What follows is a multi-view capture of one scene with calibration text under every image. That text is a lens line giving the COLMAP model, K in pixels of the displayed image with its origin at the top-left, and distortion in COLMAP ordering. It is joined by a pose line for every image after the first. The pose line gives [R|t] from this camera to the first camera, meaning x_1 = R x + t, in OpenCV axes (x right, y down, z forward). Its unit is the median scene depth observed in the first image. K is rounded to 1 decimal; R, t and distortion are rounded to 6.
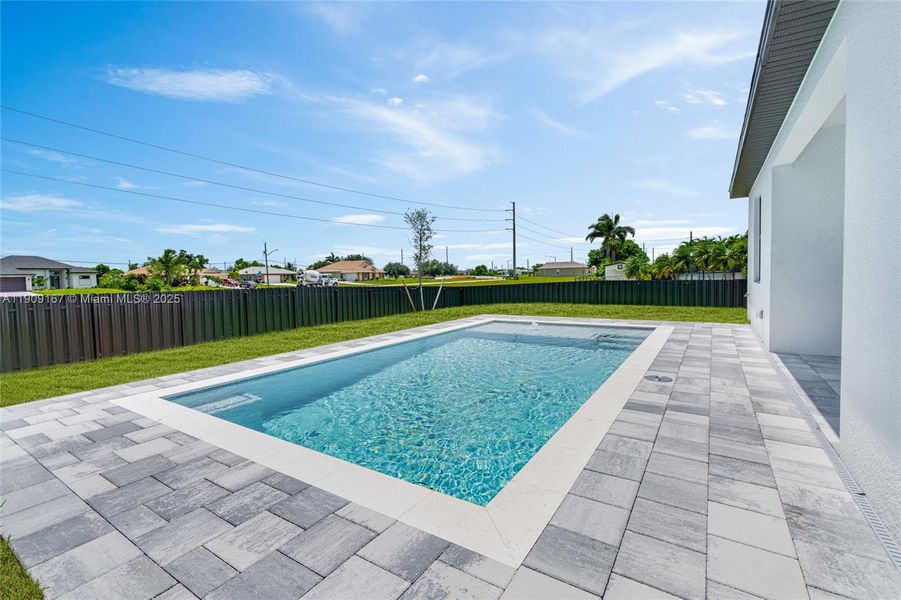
lens RADIAL K [[405.0, 0, 446.1], [0, 405.0, 297.6], [0, 0, 1]] dist [-0.002329, 0.000172]
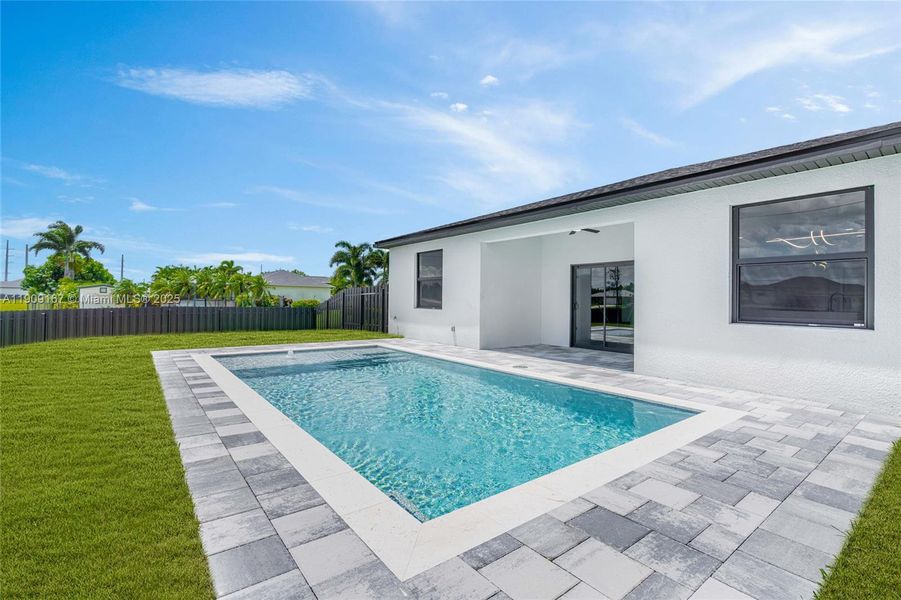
lens RADIAL K [[405.0, 0, 446.1], [0, 405.0, 297.6], [0, 0, 1]] dist [-0.002329, 0.000172]
pose [[0.326728, 0.029085, 0.944671, -1.453391], [0.035454, 0.998446, -0.043003, -0.021584], [-0.944453, 0.047542, 0.325189, 0.957957]]
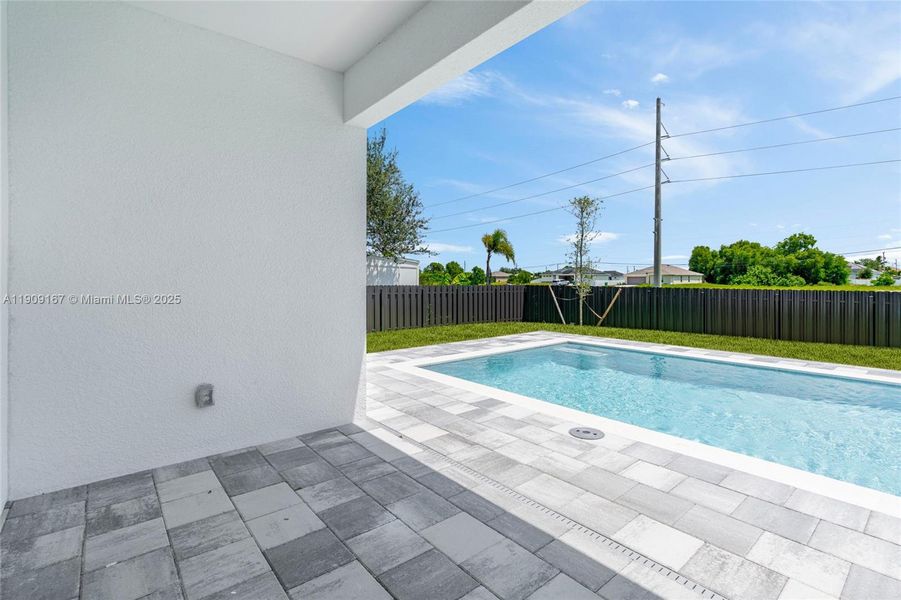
lens RADIAL K [[429.3, 0, 448.7], [0, 429.3, 277.5], [0, 0, 1]] dist [-0.002185, 0.000067]
pose [[-0.297083, 0.015414, -0.954727, 1.723721], [-0.046134, 0.998470, 0.030475, -0.118536], [0.953737, 0.053099, -0.295917, 1.267404]]
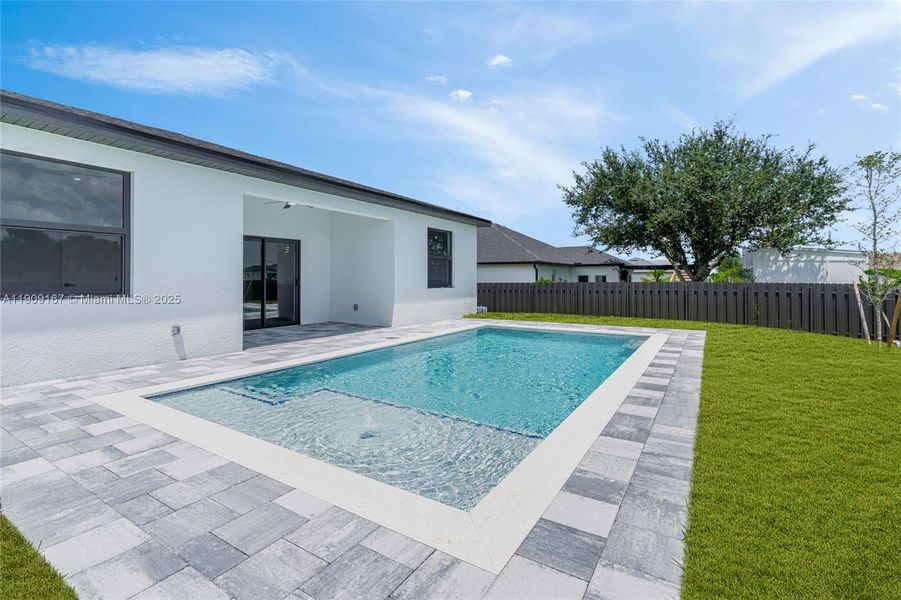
lens RADIAL K [[417.3, 0, 454.5], [0, 417.3, 274.2], [0, 0, 1]] dist [0.000248, 0.000175]
pose [[-0.999351, 0.017289, -0.031599, 0.403413], [0.015614, 0.998499, 0.052498, -0.226637], [0.032459, 0.051970, -0.998121, 3.678421]]
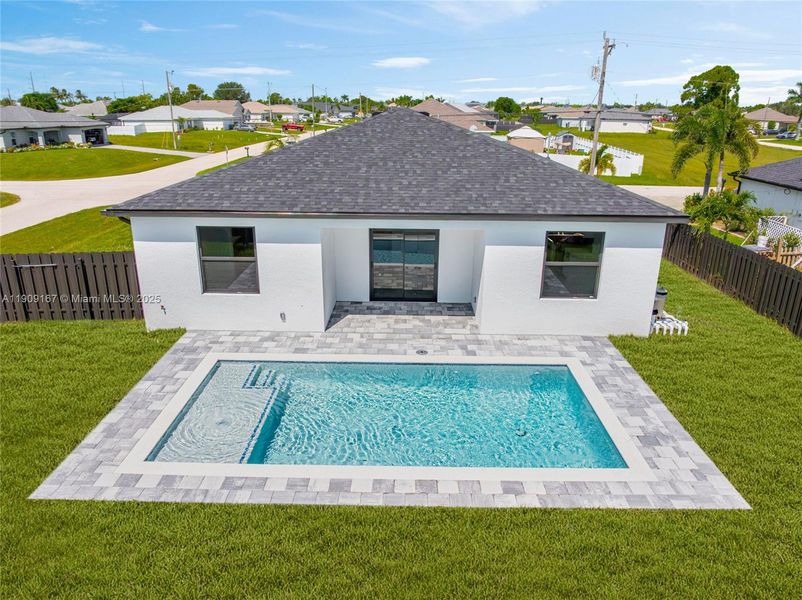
lens RADIAL K [[568.6, 0, 401.0], [0, 568.6, 300.0], [0, 0, 1]] dist [-0.033427, -0.000423]
pose [[-0.541382, -0.262694, 0.798685, -2.155880], [0.053955, 0.937124, 0.344801, -1.370565], [-0.839044, 0.229761, -0.493168, 3.187912]]
